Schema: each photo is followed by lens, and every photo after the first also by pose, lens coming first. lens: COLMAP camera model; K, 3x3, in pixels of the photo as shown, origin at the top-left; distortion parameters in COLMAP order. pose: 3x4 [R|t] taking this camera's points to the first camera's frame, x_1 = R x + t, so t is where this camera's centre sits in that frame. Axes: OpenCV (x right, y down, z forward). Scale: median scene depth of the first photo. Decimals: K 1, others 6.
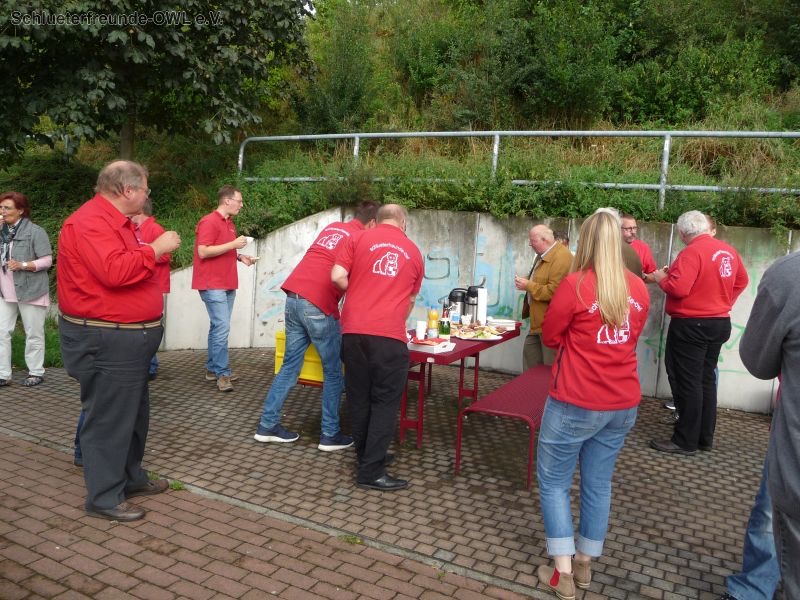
lens RADIAL K [[662.0, 0, 400.0], [0, 662.0, 300.0], [0, 0, 1]] dist [-0.047598, -0.001335]
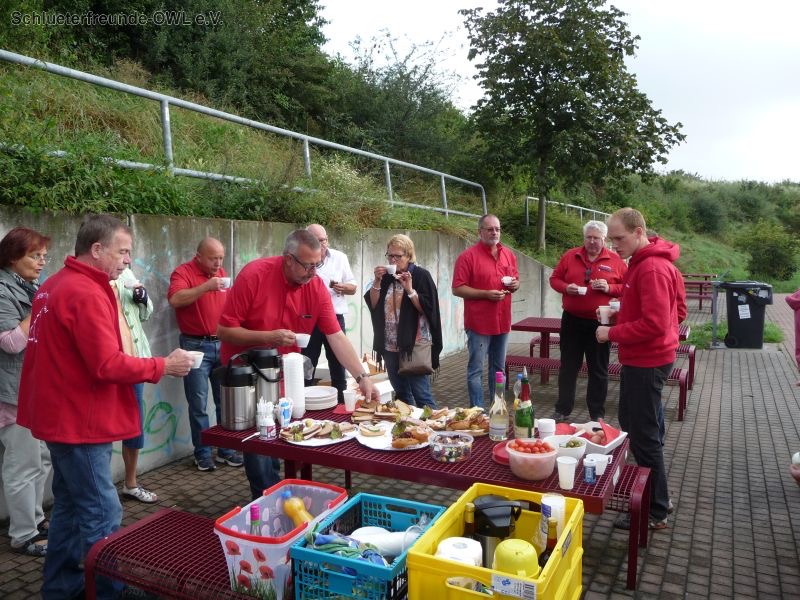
lens RADIAL K [[635.3, 0, 400.0], [0, 635.3, 300.0], [0, 0, 1]] dist [-0.007037, -0.002315]
pose [[0.015357, -0.149535, 0.988637, -0.410078], [0.088439, 0.985082, 0.147623, -0.130946], [-0.995963, 0.085168, 0.028352, 0.871116]]
